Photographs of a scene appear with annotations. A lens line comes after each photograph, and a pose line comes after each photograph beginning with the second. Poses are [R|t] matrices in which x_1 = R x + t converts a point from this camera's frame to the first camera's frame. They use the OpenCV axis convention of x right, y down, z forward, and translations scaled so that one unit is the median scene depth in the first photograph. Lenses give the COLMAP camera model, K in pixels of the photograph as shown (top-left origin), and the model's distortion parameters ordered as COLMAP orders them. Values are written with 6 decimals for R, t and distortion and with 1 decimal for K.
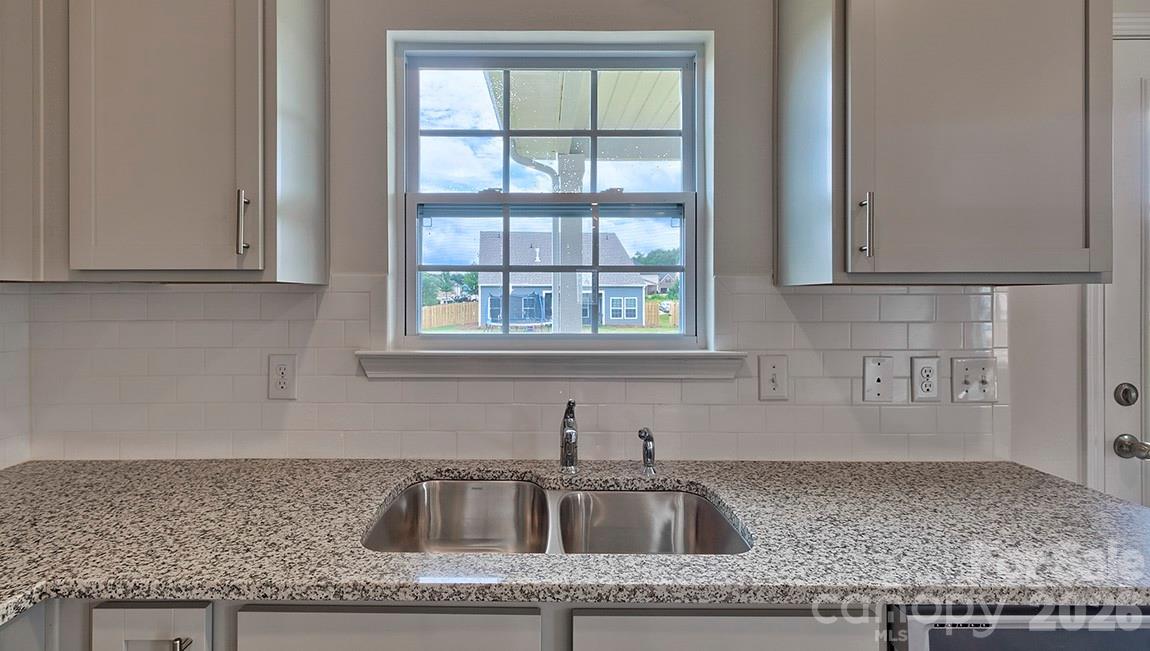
lens RADIAL K [[542.5, 0, 537.3], [0, 542.5, 295.9], [0, 0, 1]] dist [0.000036, 0.000102]
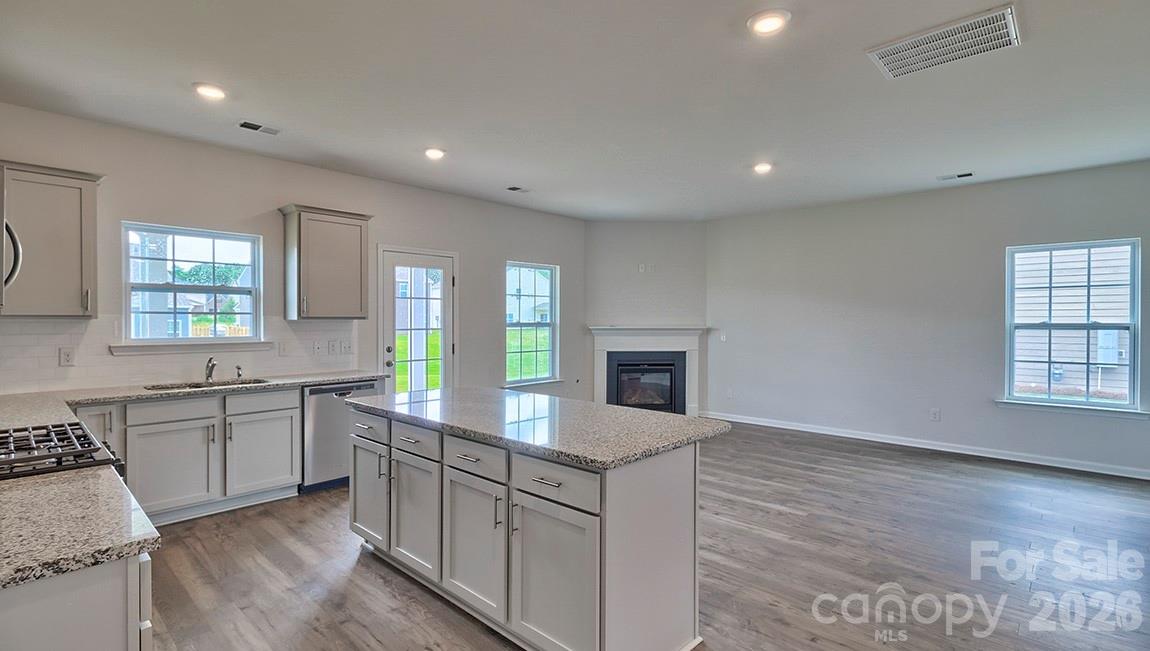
lens RADIAL K [[529.5, 0, 575.0], [0, 529.5, 325.5], [0, 0, 1]] dist [0.001445, 0.000262]
pose [[0.673365, -0.007407, 0.739273, -0.694276], [-0.002734, 0.999918, 0.012509, -0.027562], [-0.739305, -0.010445, 0.673290, -2.300125]]
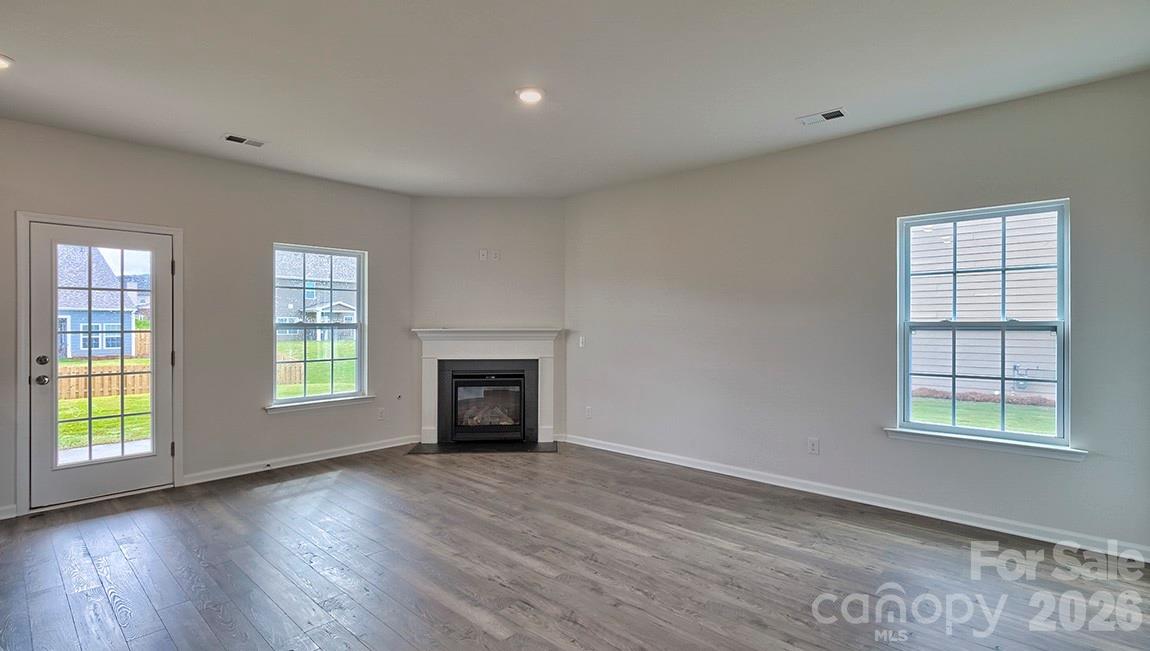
lens RADIAL K [[529.5, 0, 575.0], [0, 529.5, 325.5], [0, 0, 1]] dist [0.001445, 0.000262]
pose [[0.662651, -0.003353, 0.748921, 0.874371], [-0.001641, 0.999981, 0.005928, -0.003563], [-0.748926, -0.005157, 0.662633, -2.572325]]
